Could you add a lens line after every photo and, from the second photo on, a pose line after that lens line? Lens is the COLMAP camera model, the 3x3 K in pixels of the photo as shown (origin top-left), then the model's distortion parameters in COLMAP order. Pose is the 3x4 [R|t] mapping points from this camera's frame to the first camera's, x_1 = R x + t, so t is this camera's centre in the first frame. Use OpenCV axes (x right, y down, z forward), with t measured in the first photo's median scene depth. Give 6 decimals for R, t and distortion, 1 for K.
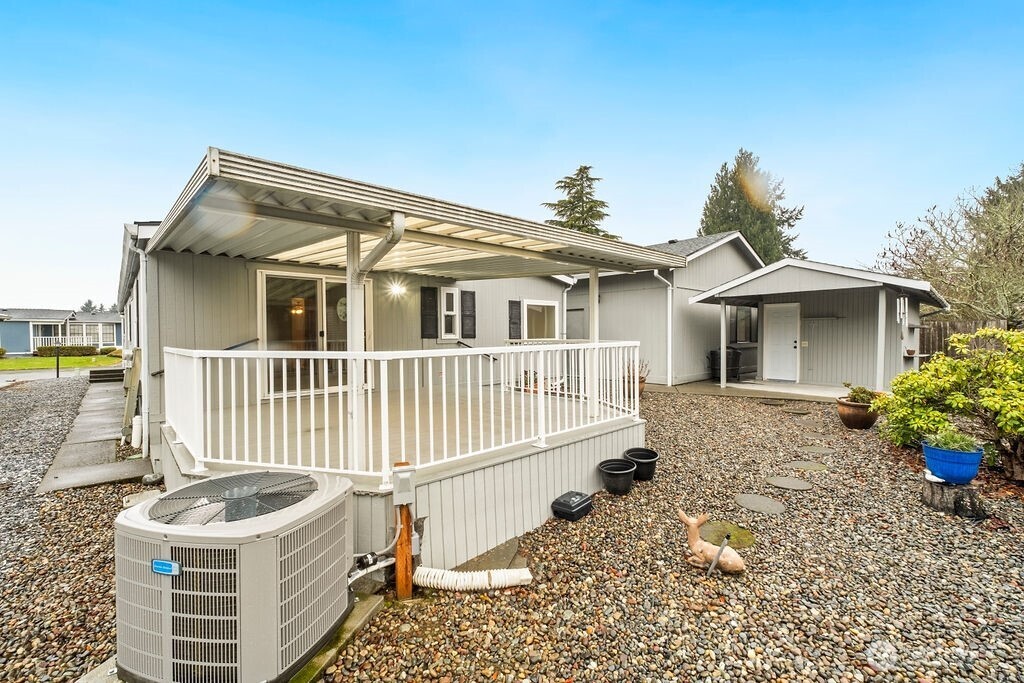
lens RADIAL K [[435.5, 0, 512.3], [0, 435.5, 342.0], [0, 0, 1]] dist [-0.003518, 0.002168]
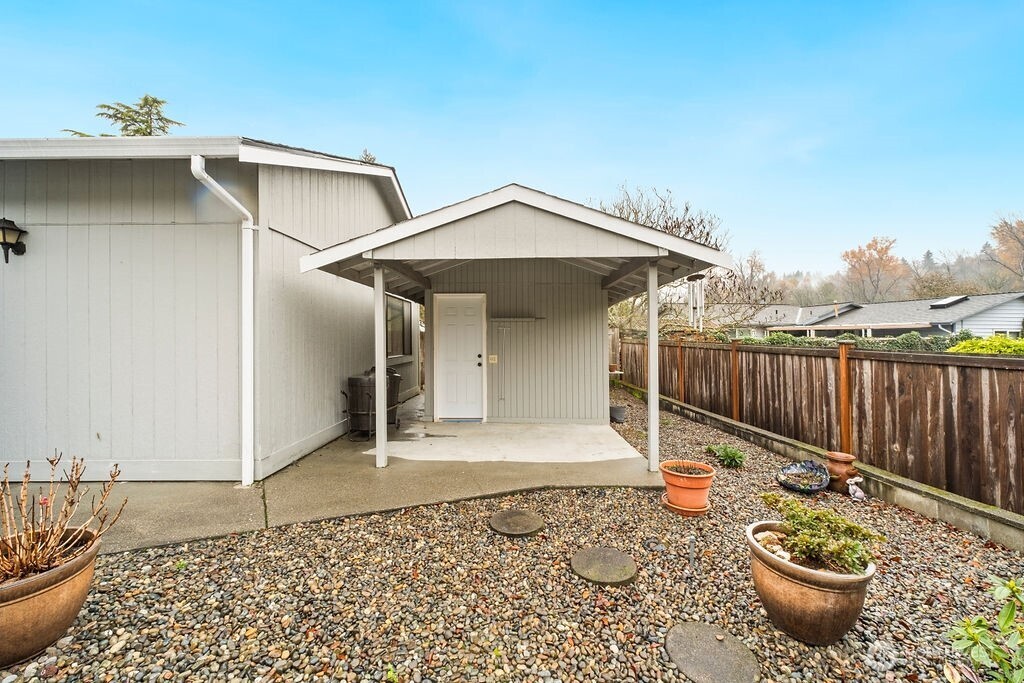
lens RADIAL K [[435.5, 0, 513.7], [0, 435.5, 345.4], [0, 0, 1]] dist [-0.003518, 0.002168]
pose [[0.681908, -0.004943, 0.731421, 0.223963], [0.011197, 0.999931, -0.003682, -0.012551], [-0.731352, 0.010701, 0.681916, 0.534801]]
